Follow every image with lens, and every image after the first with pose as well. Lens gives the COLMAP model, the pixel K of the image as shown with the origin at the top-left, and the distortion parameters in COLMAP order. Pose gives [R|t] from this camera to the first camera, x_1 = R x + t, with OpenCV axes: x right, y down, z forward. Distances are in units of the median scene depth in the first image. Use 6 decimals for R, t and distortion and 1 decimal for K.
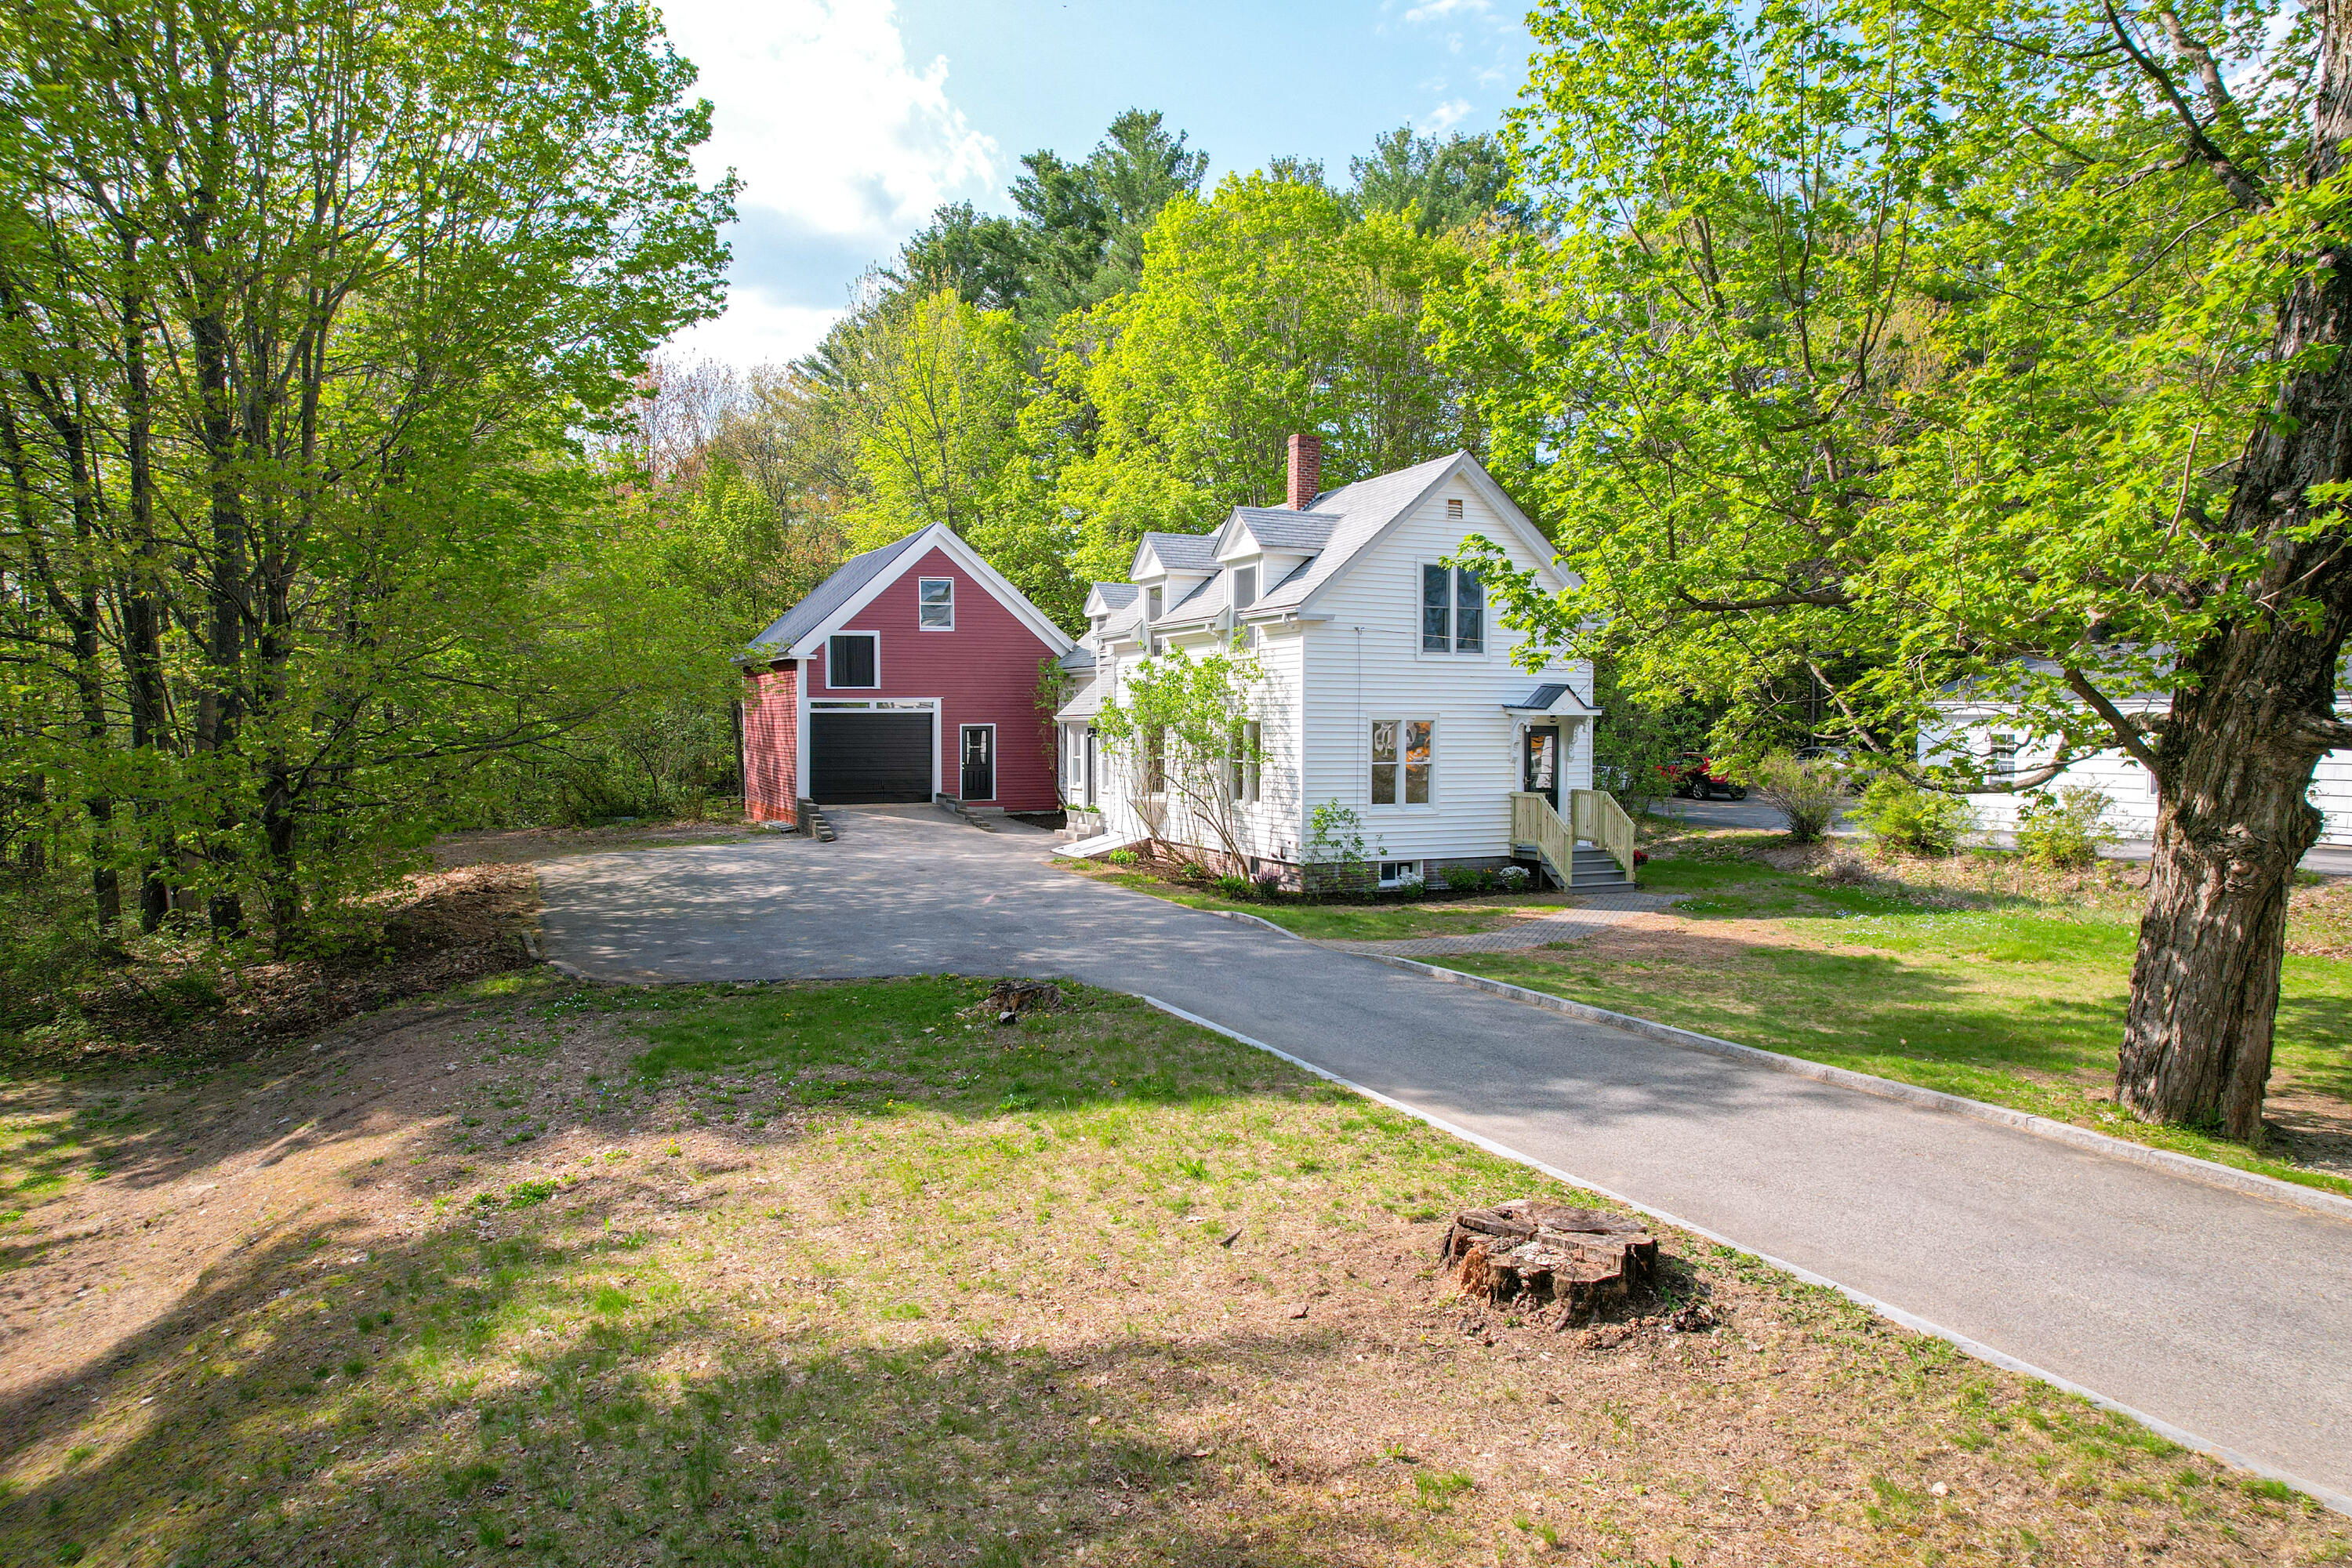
lens RADIAL K [[1503.9, 0, 1162.7], [0, 1503.9, 776.7], [0, 0, 1]] dist [-0.078977, 0.065867]
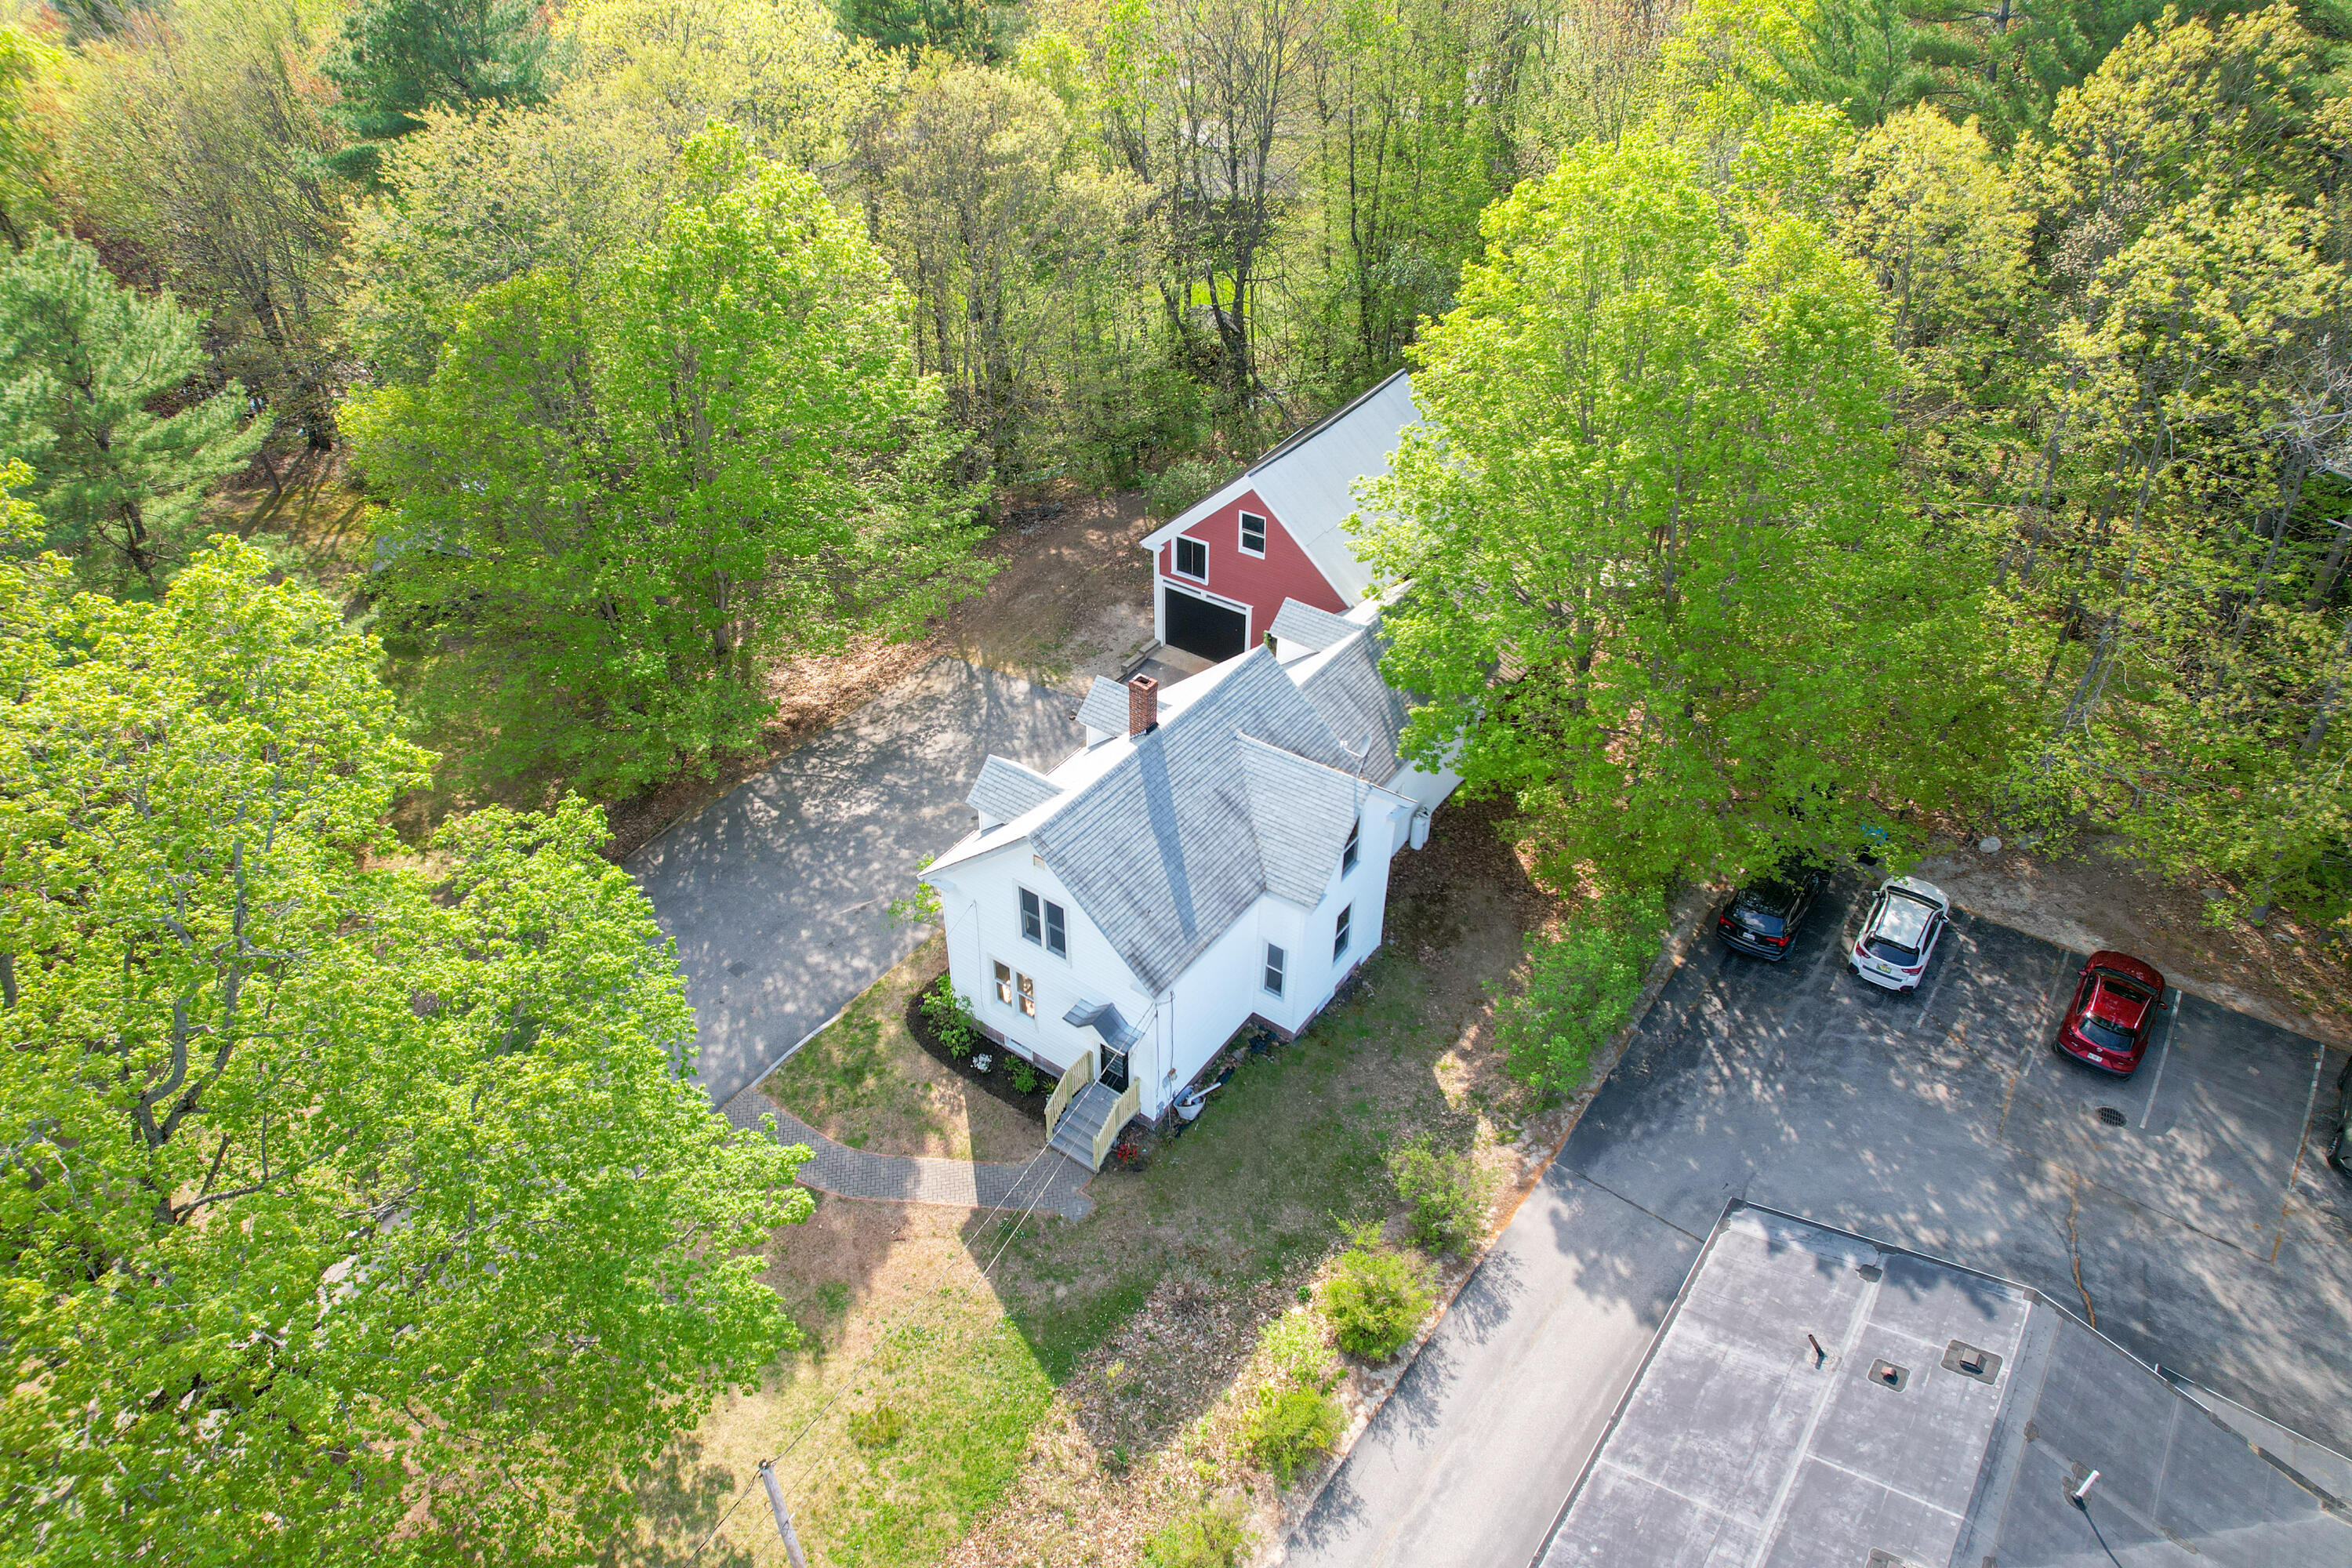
lens RADIAL K [[1503.9, 0, 1162.7], [0, 1503.9, 776.7], [0, 0, 1]] dist [-0.078977, 0.065867]
pose [[0.508935, 0.519674, -0.686239, 0.997472], [-0.037939, 0.809973, 0.585239, -0.906201], [0.859968, -0.271814, 0.431939, 0.559474]]
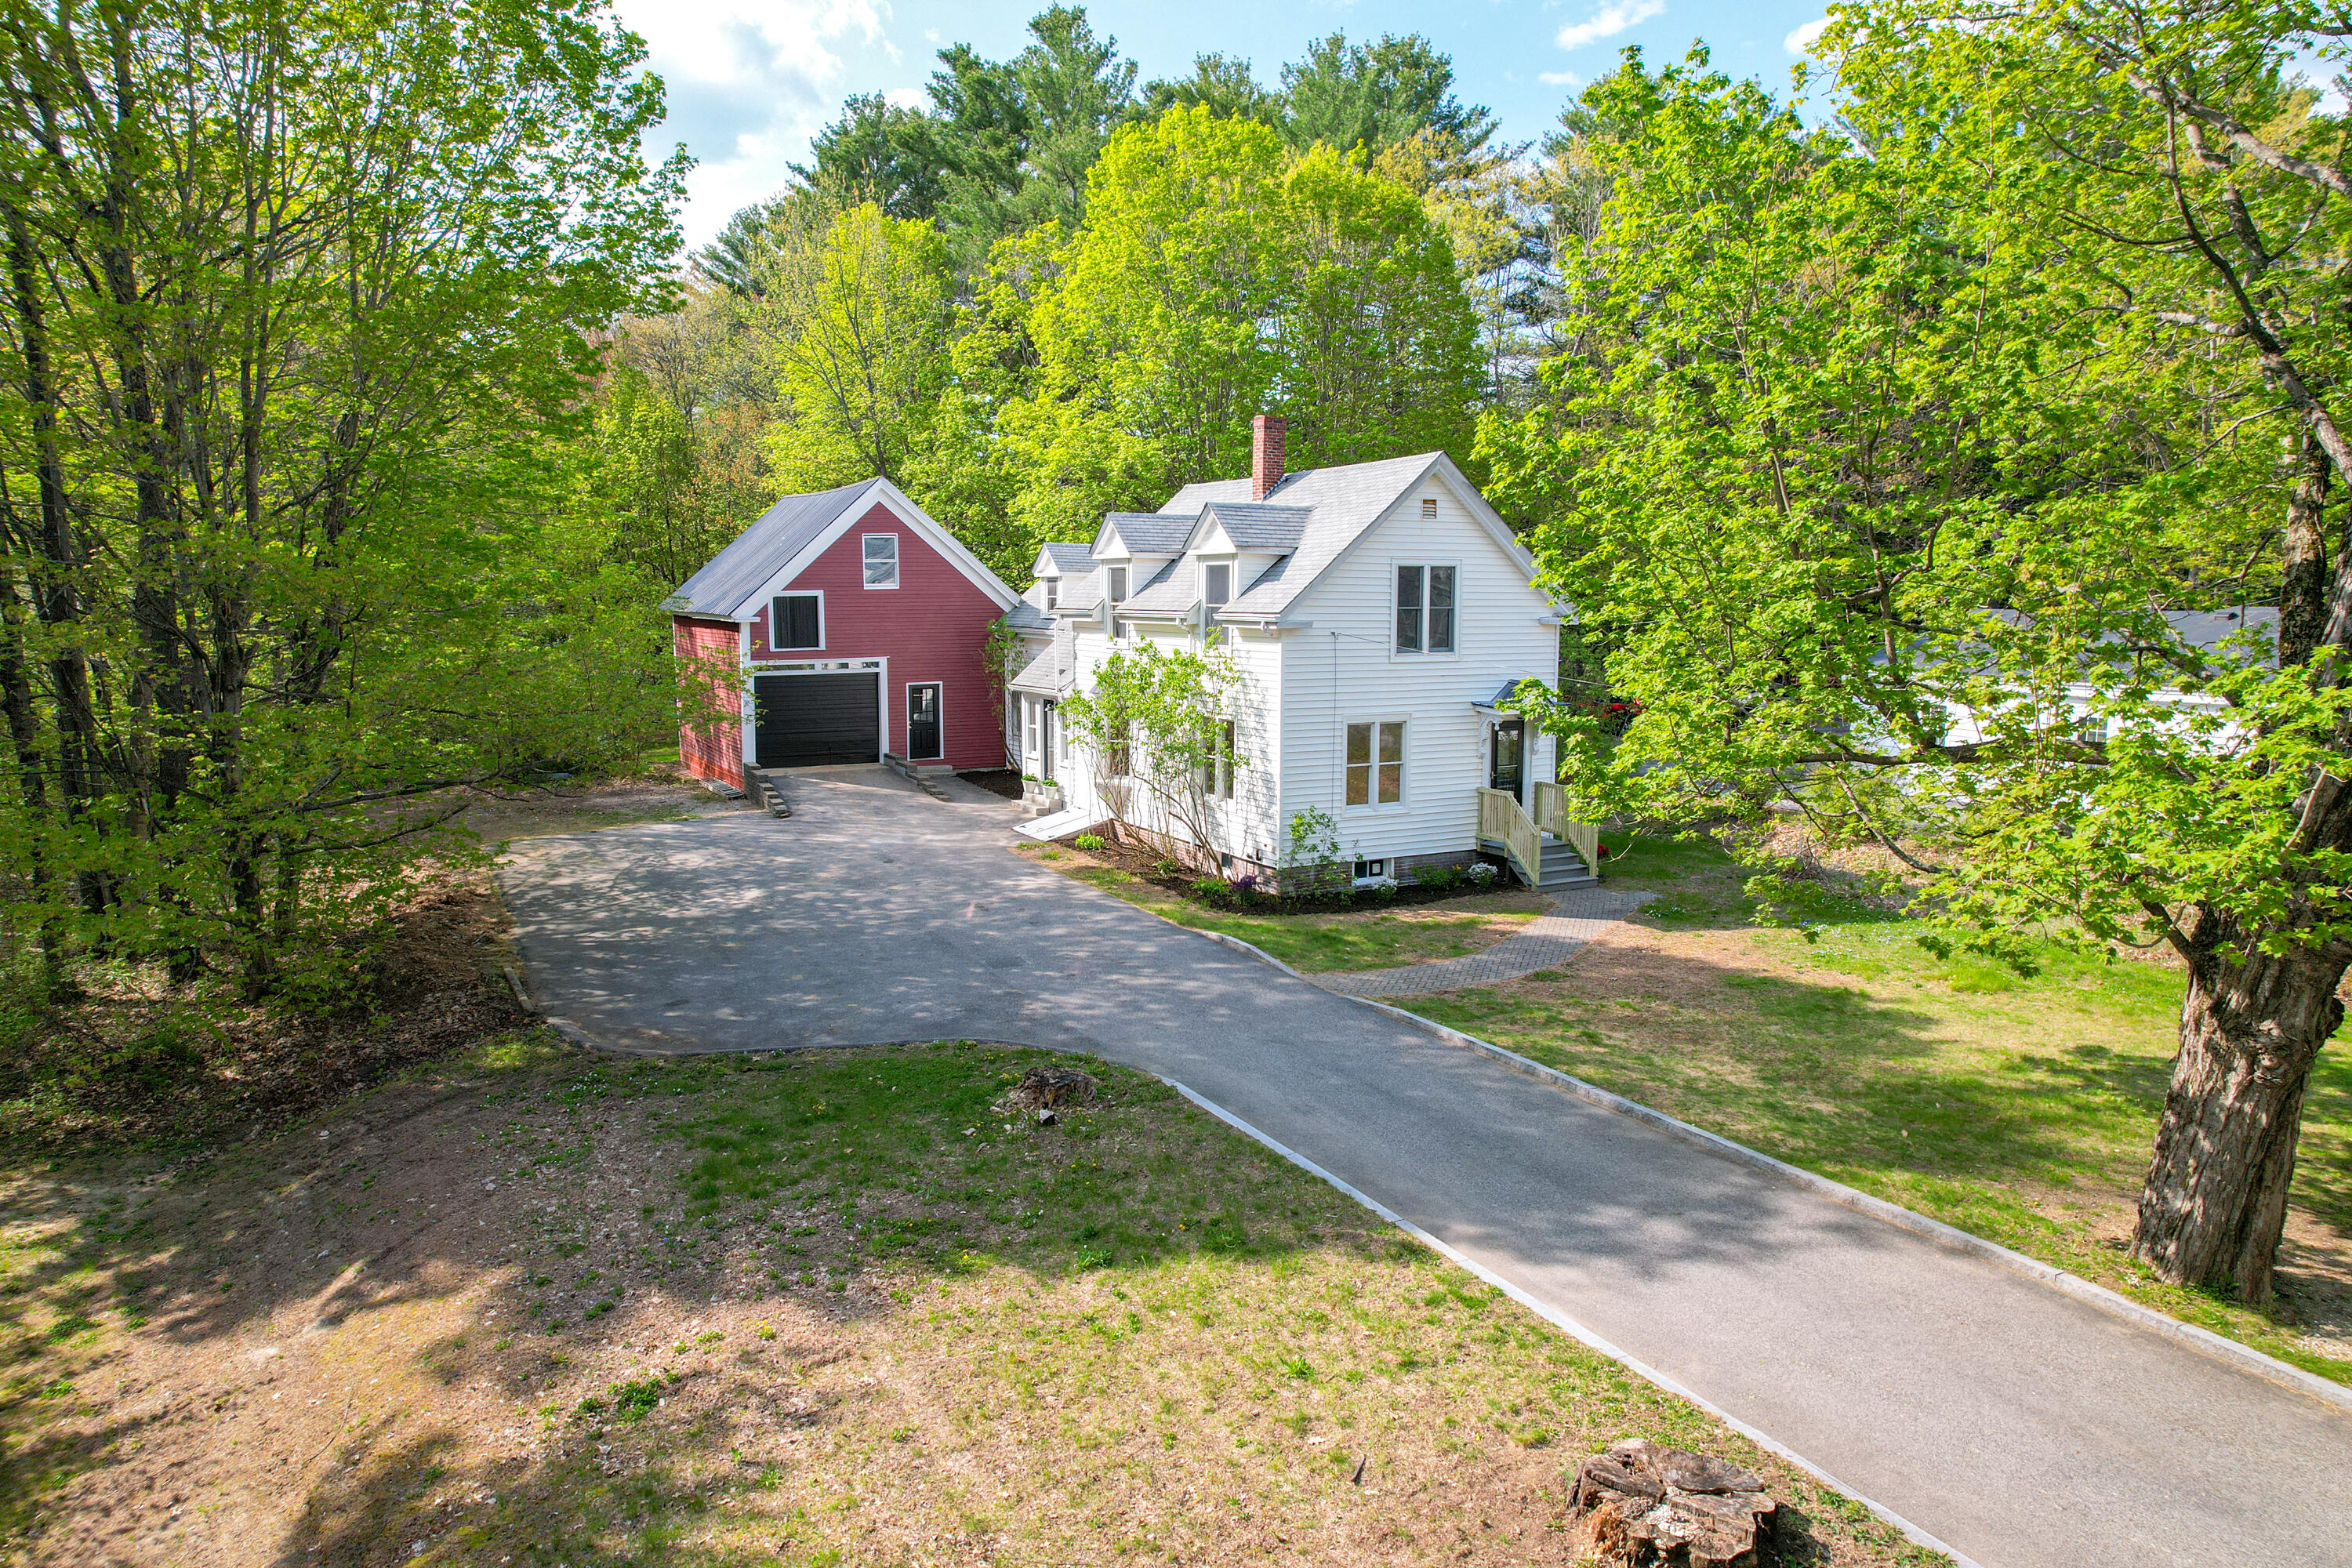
lens RADIAL K [[1503.9, 0, 1162.7], [0, 1503.9, 776.7], [0, 0, 1]] dist [-0.078977, 0.065867]
pose [[0.997626, -0.009416, 0.068219, -0.049950], [0.003437, 0.996182, 0.087236, -0.085043], [-0.068780, -0.086794, 0.993849, 0.003804]]
